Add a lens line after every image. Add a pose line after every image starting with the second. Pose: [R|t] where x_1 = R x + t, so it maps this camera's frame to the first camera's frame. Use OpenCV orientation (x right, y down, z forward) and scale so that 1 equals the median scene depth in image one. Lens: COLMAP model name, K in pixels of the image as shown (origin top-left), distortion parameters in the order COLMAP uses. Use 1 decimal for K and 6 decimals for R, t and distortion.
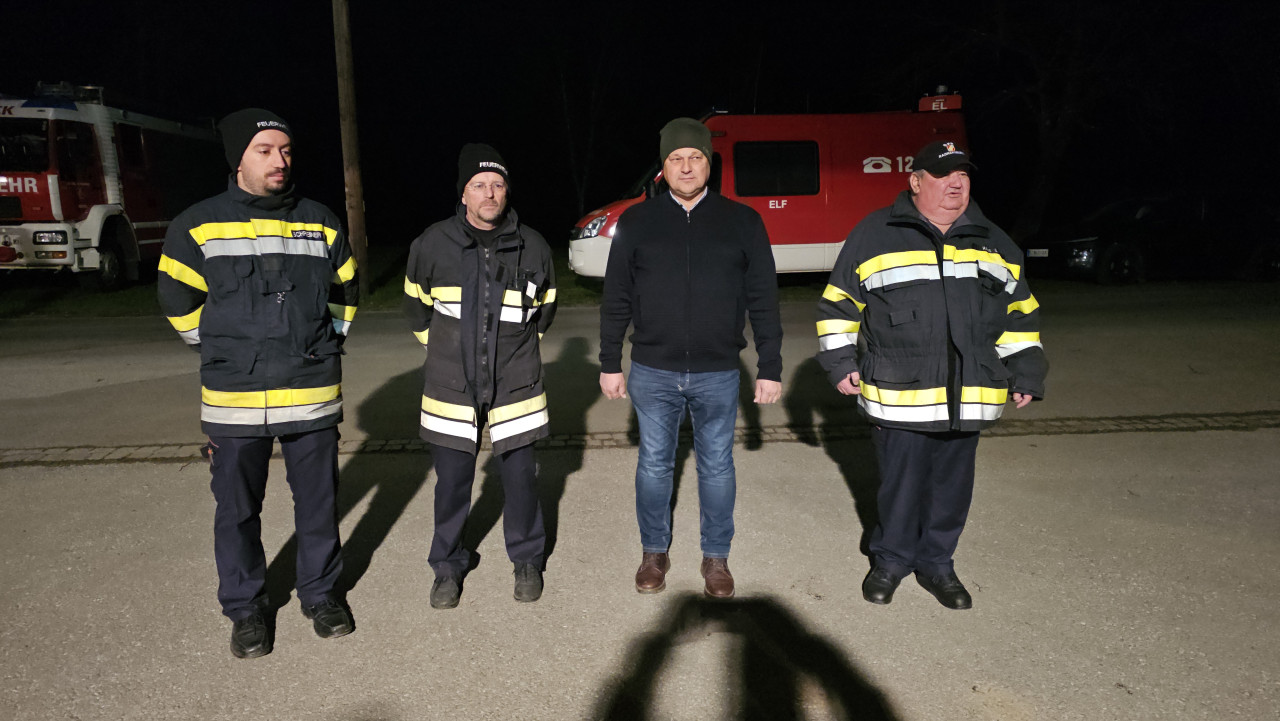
lens RADIAL K [[895.5, 0, 640.0], [0, 895.5, 360.5], [0, 0, 1]] dist [0.013887, 0.000182]
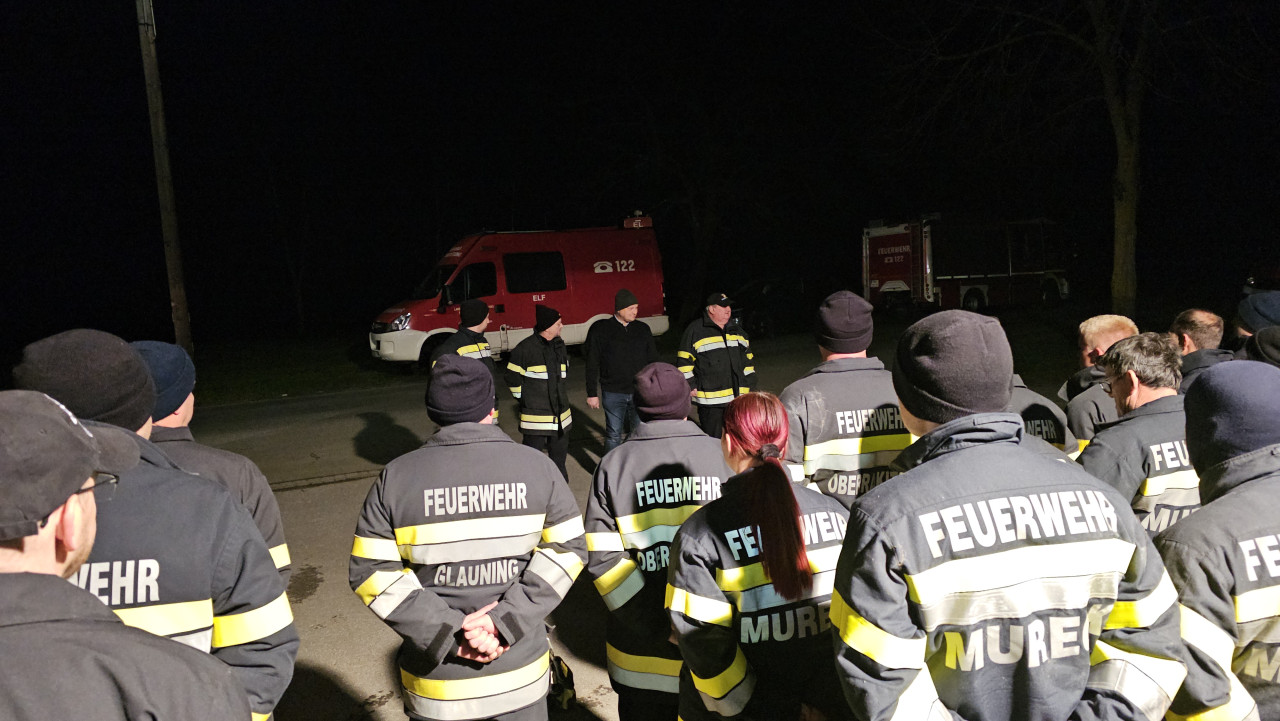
lens RADIAL K [[895.5, 0, 640.0], [0, 895.5, 360.5], [0, 0, 1]] dist [0.013887, 0.000182]
pose [[0.928490, -0.079566, 0.362734, -0.773405], [0.107629, 0.992510, -0.057790, 0.065593], [-0.355419, 0.092699, 0.930099, -1.220164]]
